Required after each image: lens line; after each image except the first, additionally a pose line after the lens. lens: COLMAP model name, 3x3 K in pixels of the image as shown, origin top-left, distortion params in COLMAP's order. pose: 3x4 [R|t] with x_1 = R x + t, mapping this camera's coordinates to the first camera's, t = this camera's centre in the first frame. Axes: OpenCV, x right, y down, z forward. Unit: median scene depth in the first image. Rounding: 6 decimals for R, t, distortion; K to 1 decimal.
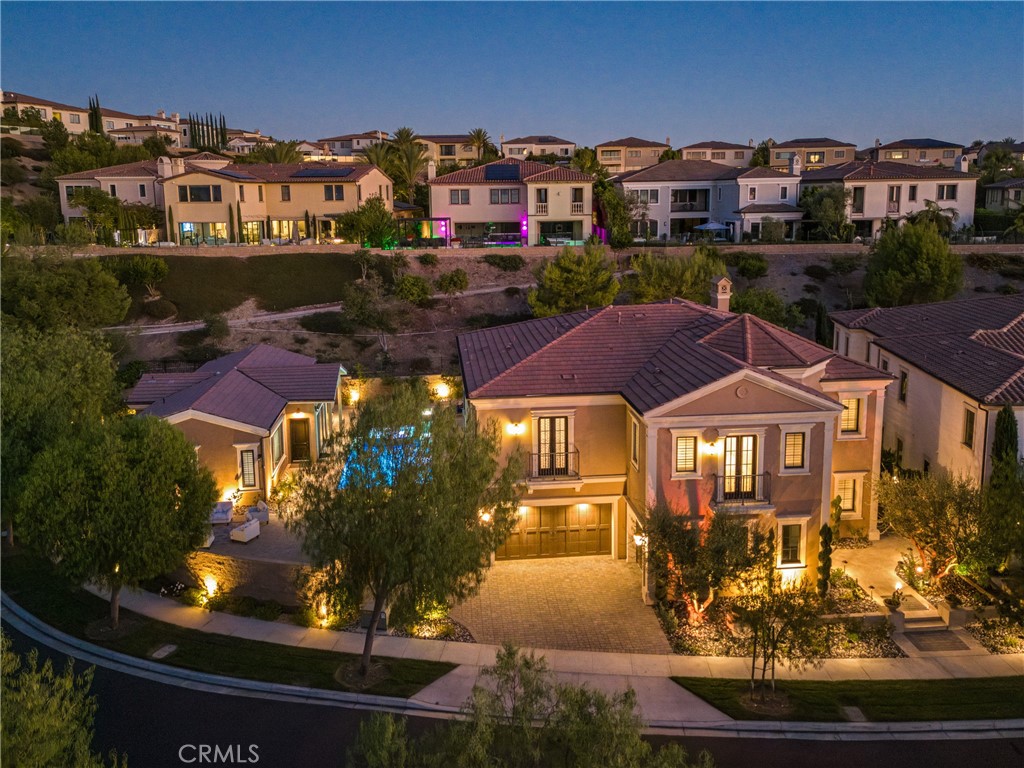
lens RADIAL K [[831.6, 0, 537.9], [0, 831.6, 357.1], [0, 0, 1]] dist [0.064113, -0.046568]
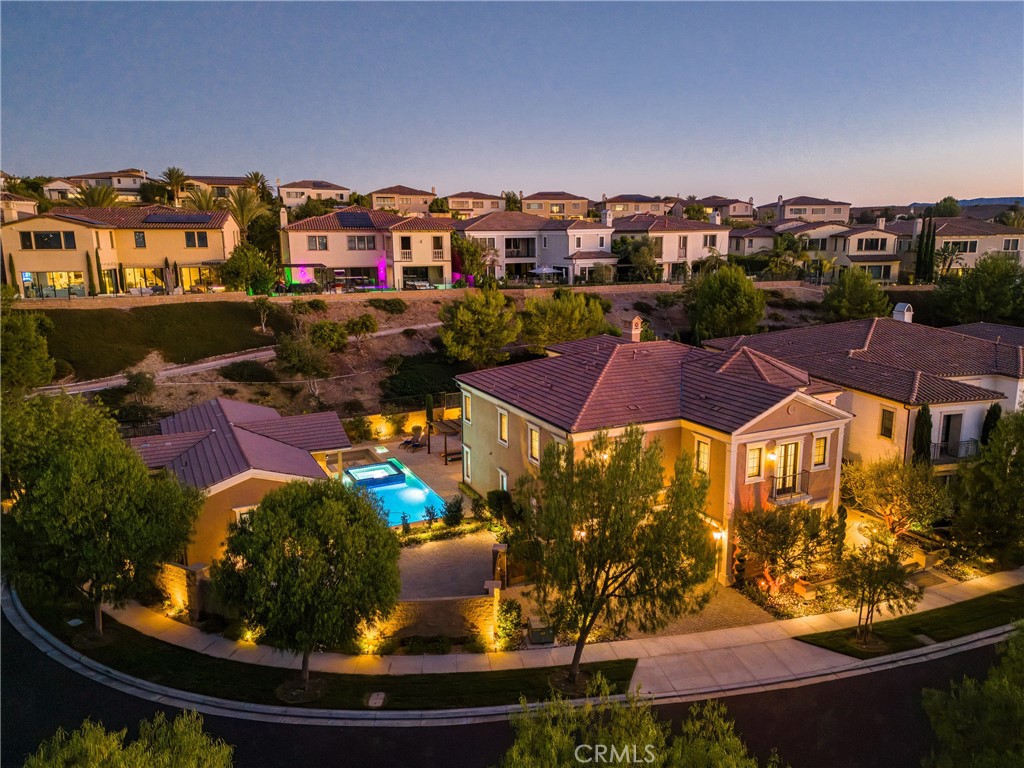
lens RADIAL K [[751.4, 0, 514.0], [0, 751.4, 398.6], [0, 0, 1]] dist [0.069170, -0.023273]
pose [[0.936363, -0.071035, 0.343770, -0.241330], [0.062963, 0.997416, 0.034602, -0.018464], [-0.345340, -0.010756, 0.938416, 0.026049]]
